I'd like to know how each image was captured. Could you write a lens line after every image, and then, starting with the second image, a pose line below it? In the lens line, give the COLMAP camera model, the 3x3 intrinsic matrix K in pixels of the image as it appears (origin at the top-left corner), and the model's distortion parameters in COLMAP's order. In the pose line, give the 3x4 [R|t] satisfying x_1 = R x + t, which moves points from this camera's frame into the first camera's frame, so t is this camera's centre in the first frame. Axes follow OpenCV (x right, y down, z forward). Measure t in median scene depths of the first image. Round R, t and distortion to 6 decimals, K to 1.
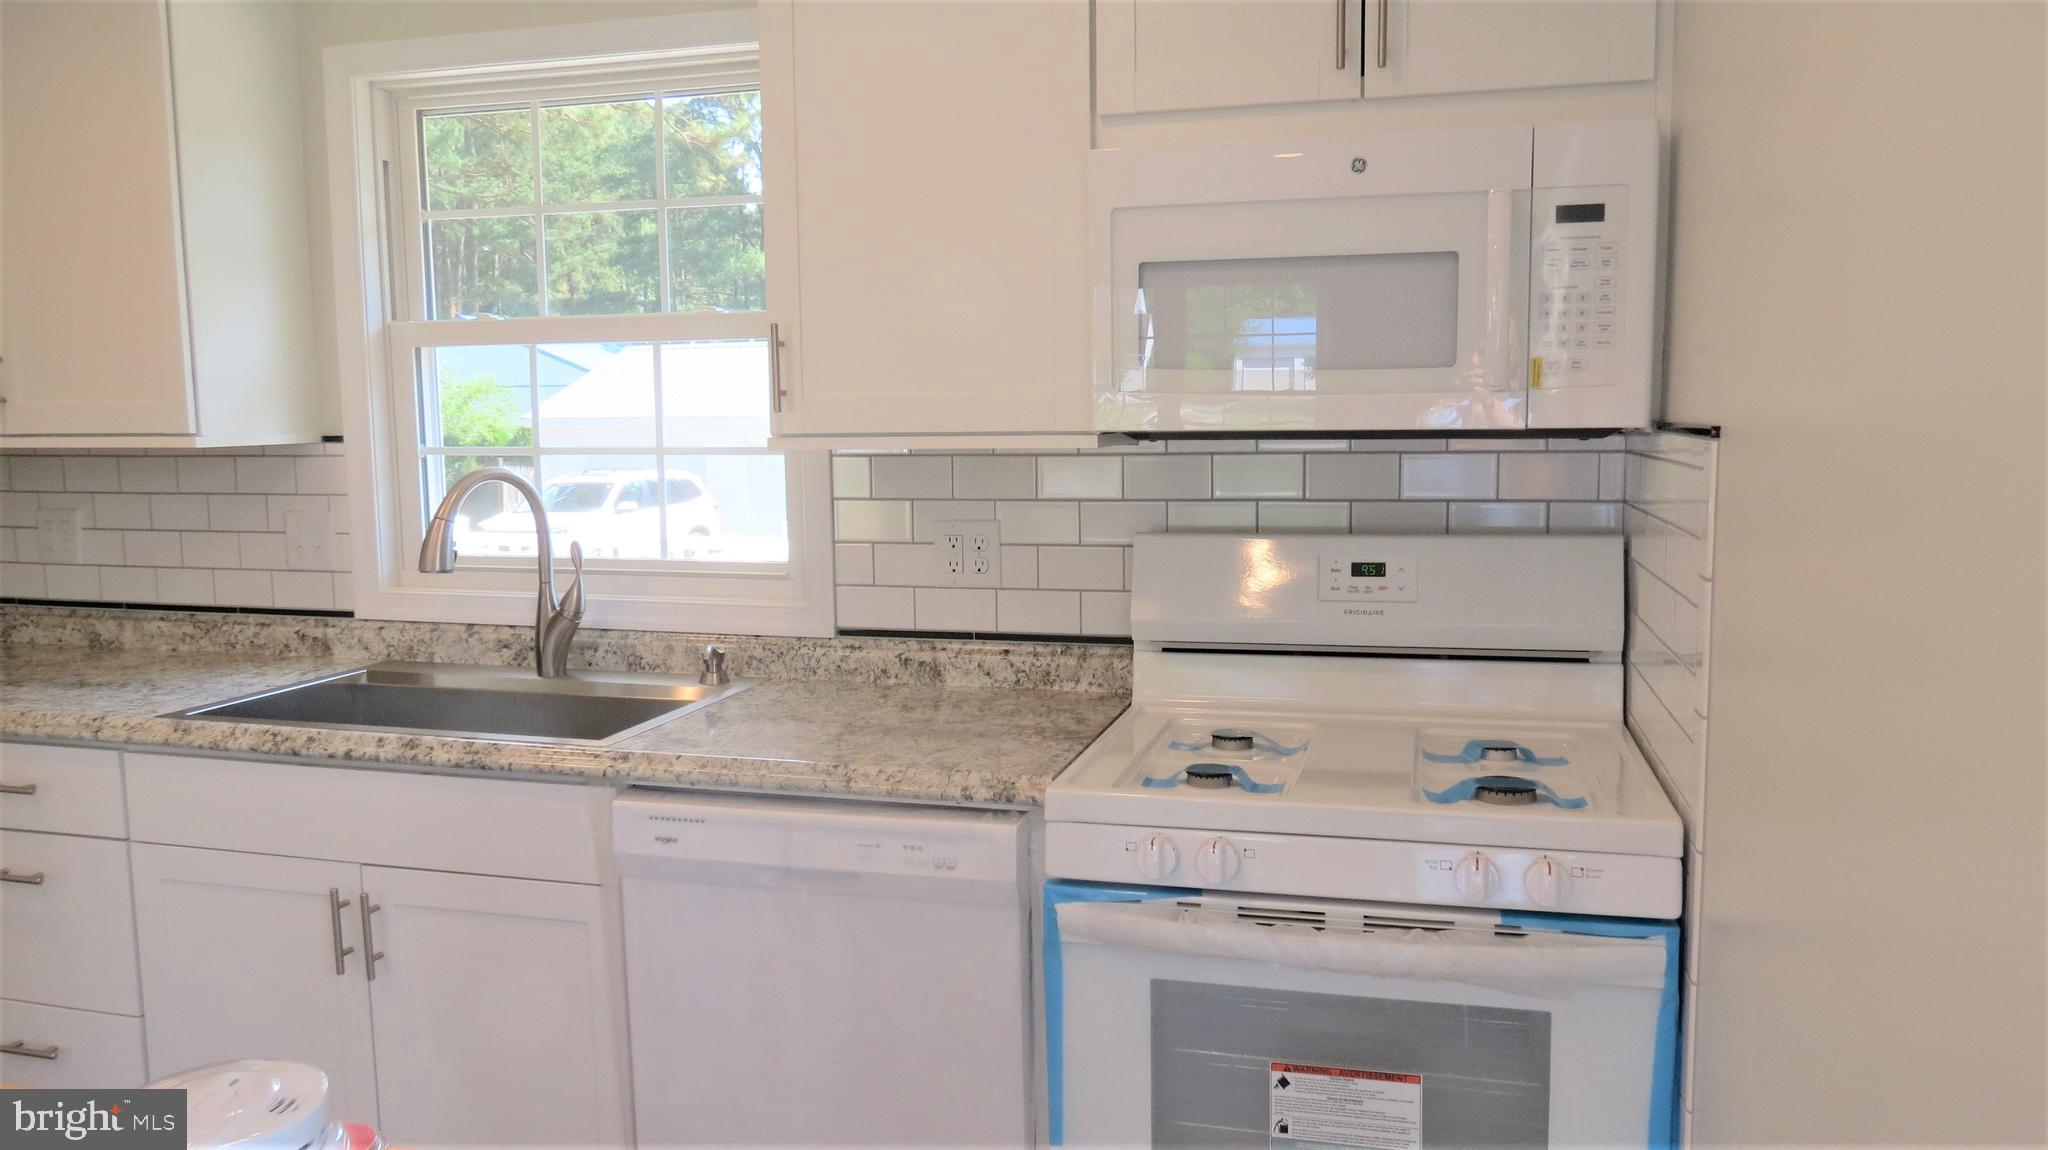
lens RADIAL K [[1459.2, 0, 1020.0], [0, 1459.2, 569.5], [0, 0, 1]] dist [-0.013680, -0.000794]
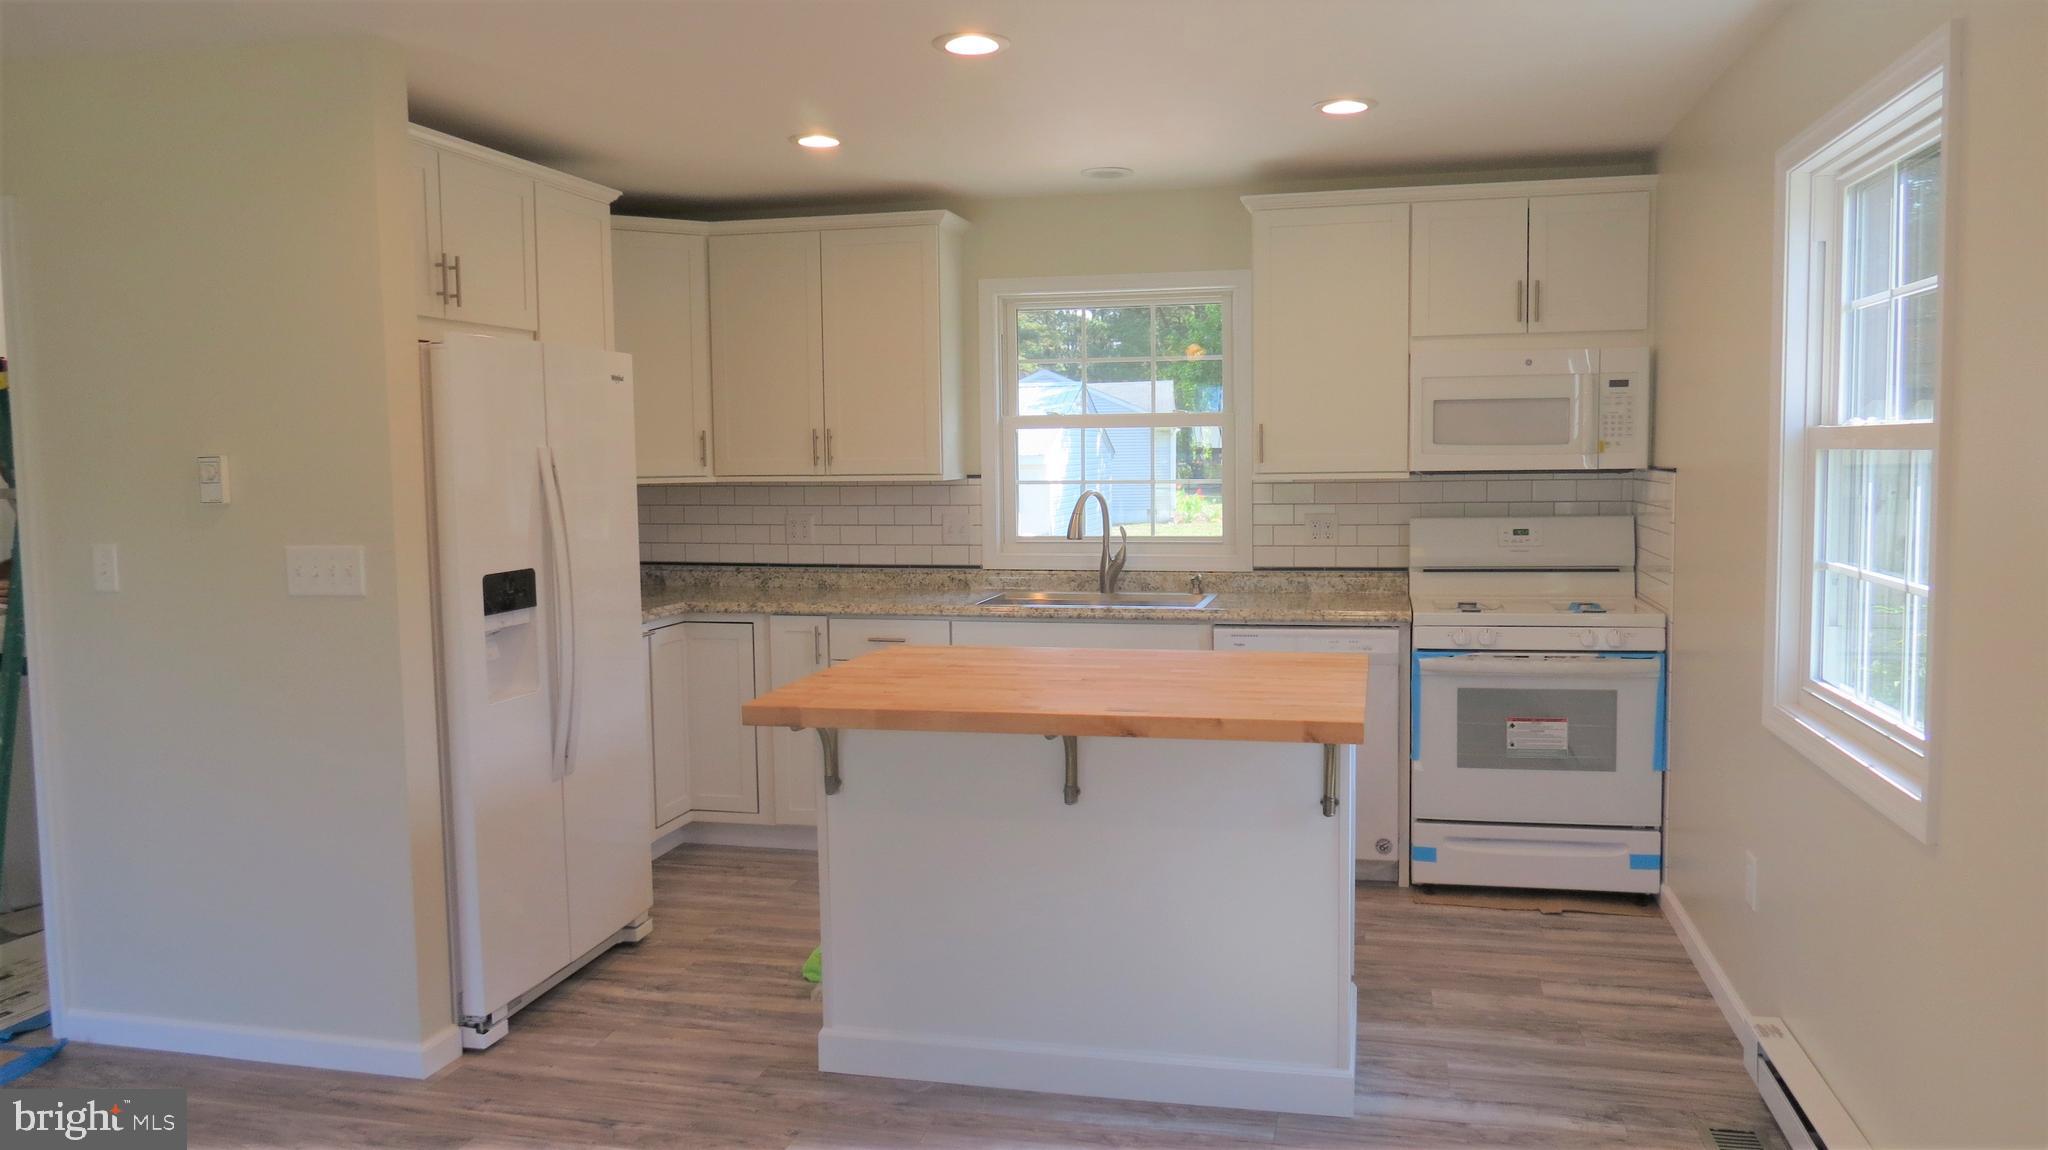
lens RADIAL K [[1489.3, 0, 1024.0], [0, 1489.3, 575.0], [0, 0, 1]] dist [-0.005808, -0.000863]
pose [[0.999065, -0.007225, 0.042615, -0.561407], [0.008264, 0.999671, -0.024265, 0.104023], [-0.042425, 0.024594, 0.998797, -1.128303]]
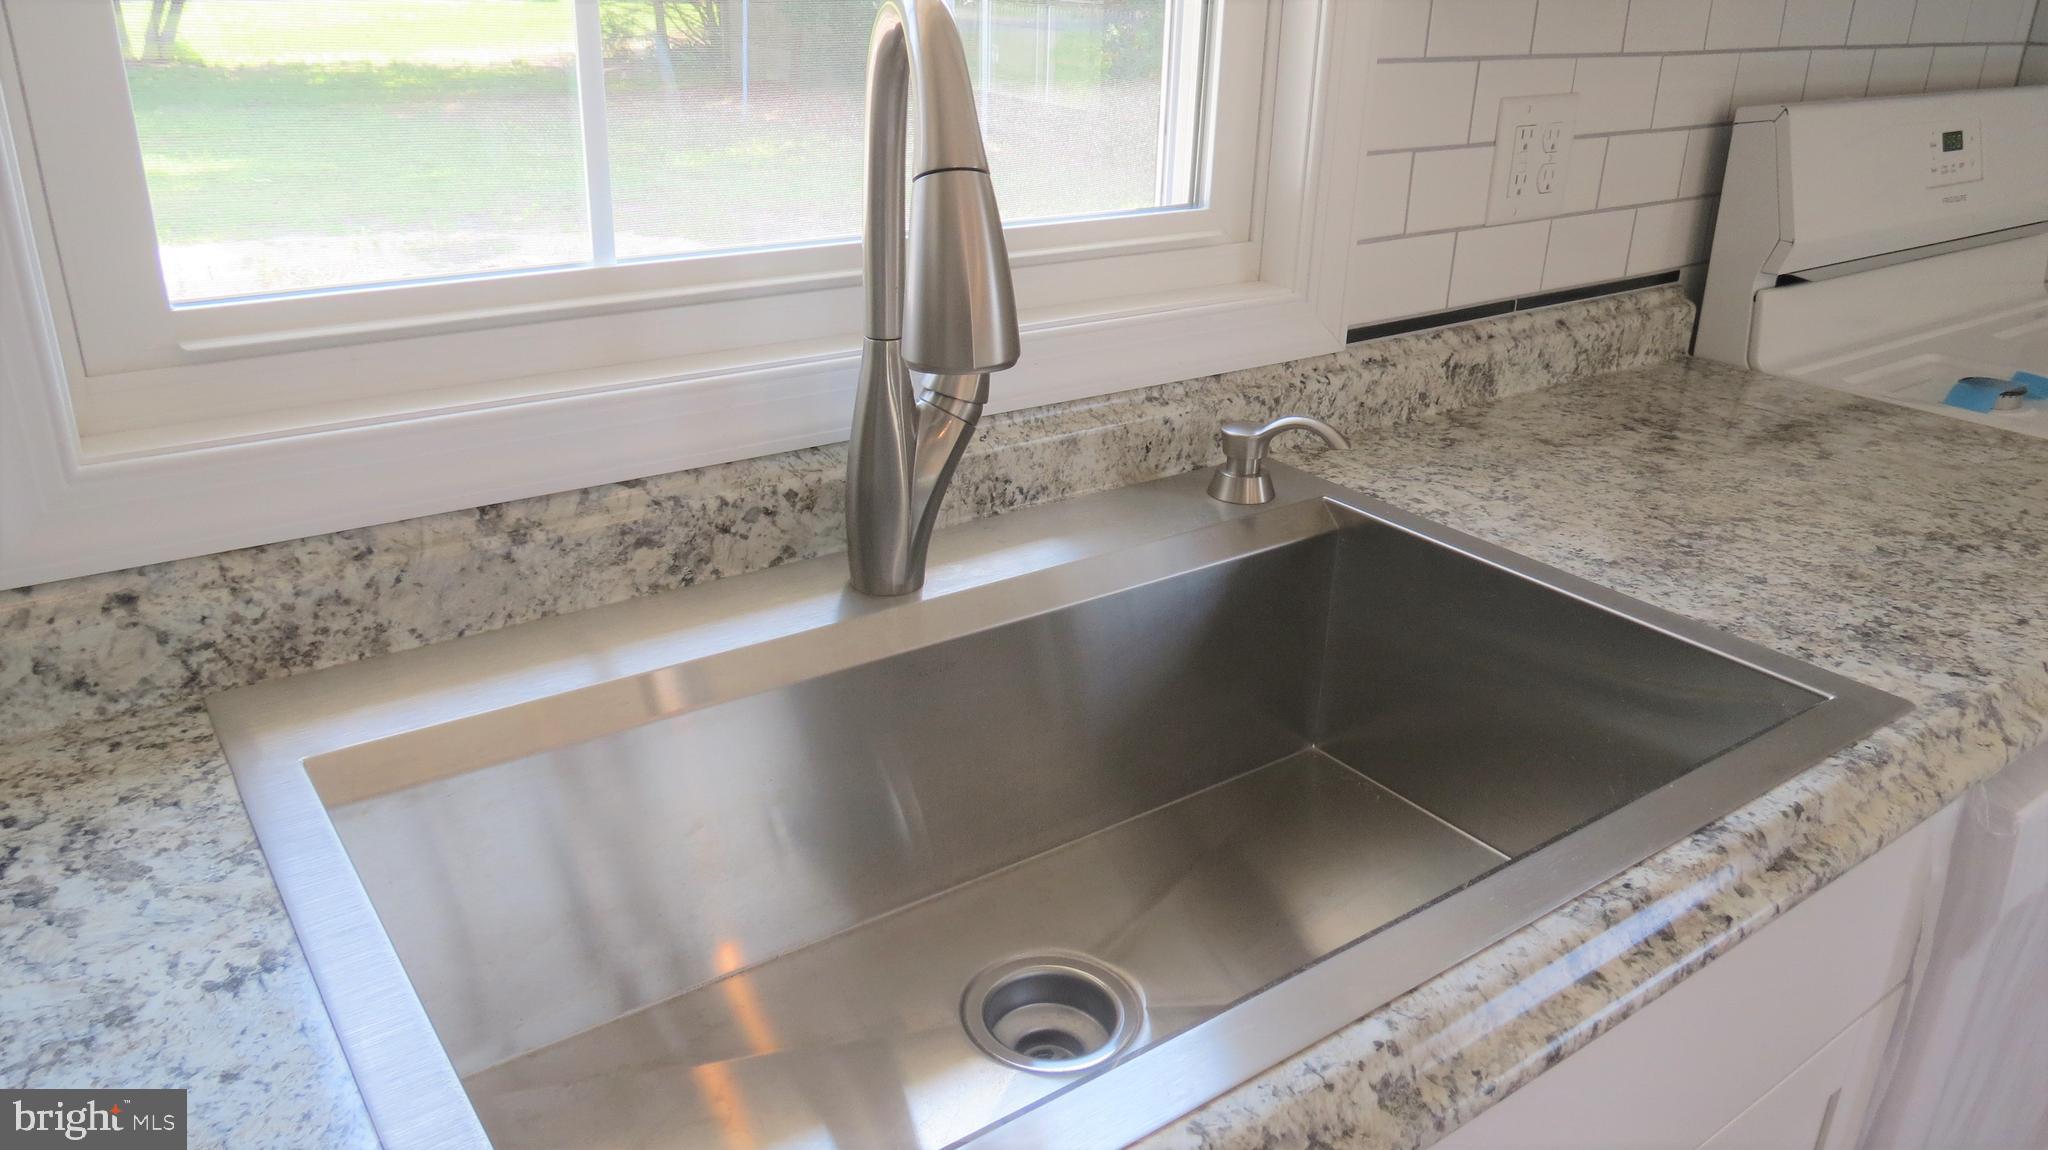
lens RADIAL K [[1459.2, 0, 1020.0], [0, 1459.2, 569.5], [0, 0, 1]] dist [-0.013680, -0.000794]
pose [[0.628483, -0.278567, 0.726230, -0.610757], [0.068224, 0.949813, 0.305287, -0.044689], [-0.774826, -0.142322, 0.615946, 0.798030]]
